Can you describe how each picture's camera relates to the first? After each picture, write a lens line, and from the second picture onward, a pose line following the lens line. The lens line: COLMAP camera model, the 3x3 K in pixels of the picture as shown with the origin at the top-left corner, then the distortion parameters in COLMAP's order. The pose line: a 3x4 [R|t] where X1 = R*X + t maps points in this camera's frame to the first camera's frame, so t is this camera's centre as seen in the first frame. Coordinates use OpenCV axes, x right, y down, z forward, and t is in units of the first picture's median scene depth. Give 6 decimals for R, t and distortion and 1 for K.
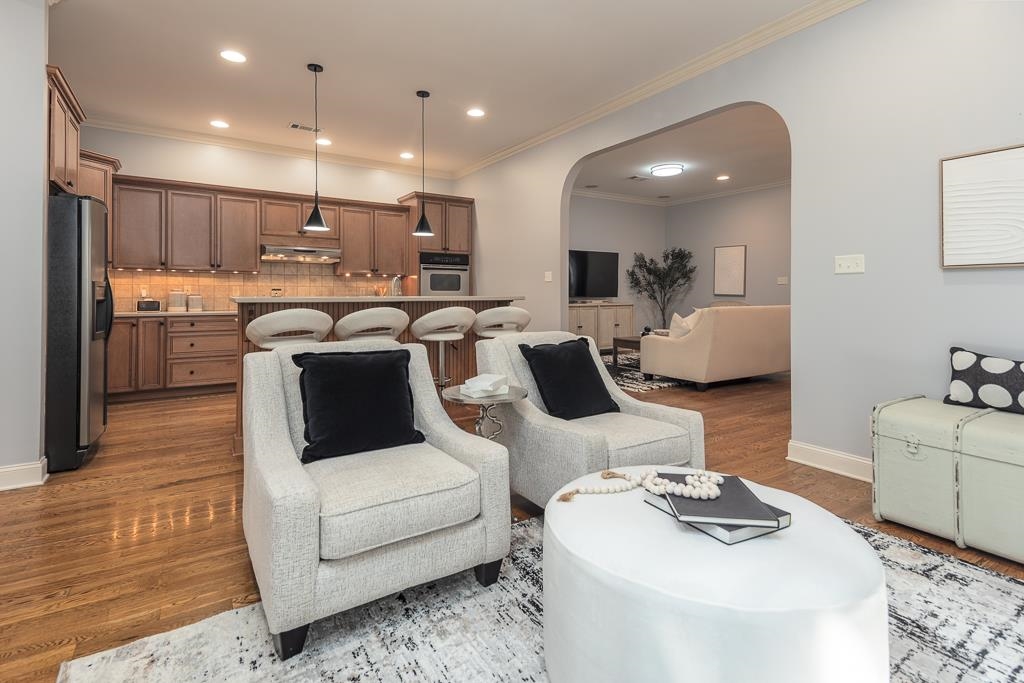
lens RADIAL K [[491.4, 0, 516.4], [0, 491.4, 337.8], [0, 0, 1]] dist [0.044627, -0.013988]
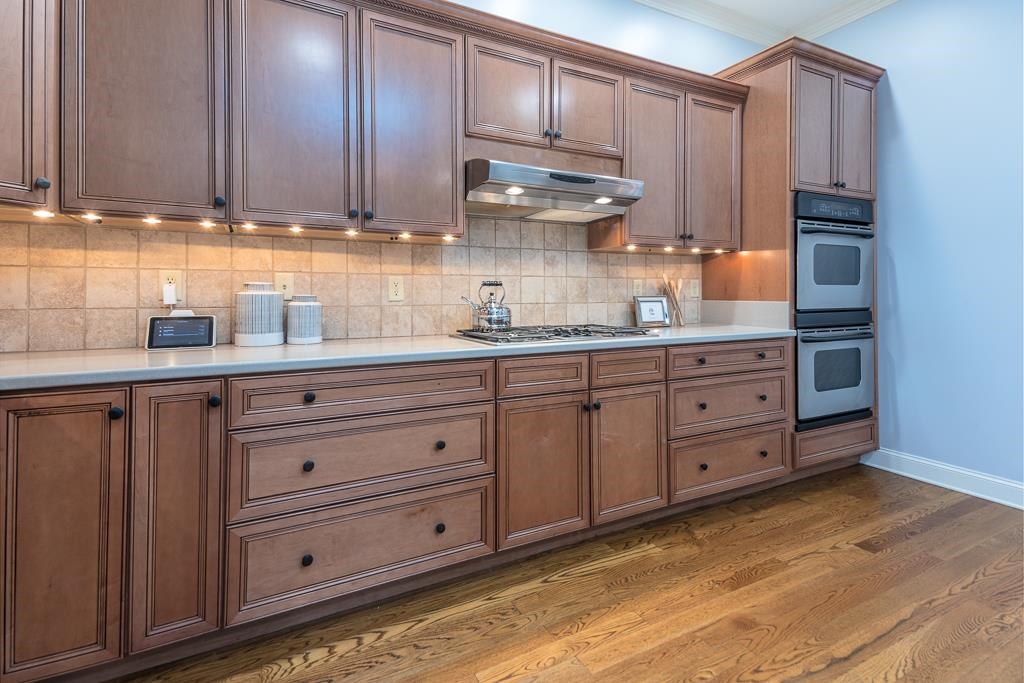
lens RADIAL K [[491.4, 0, 511.2], [0, 491.4, 345.0], [0, 0, 1]] dist [0.044627, -0.013988]
pose [[0.993946, 0.011981, -0.109219, -0.473325], [-0.009334, 0.999651, 0.024709, -0.065104], [0.109477, -0.023540, 0.993711, 0.685503]]
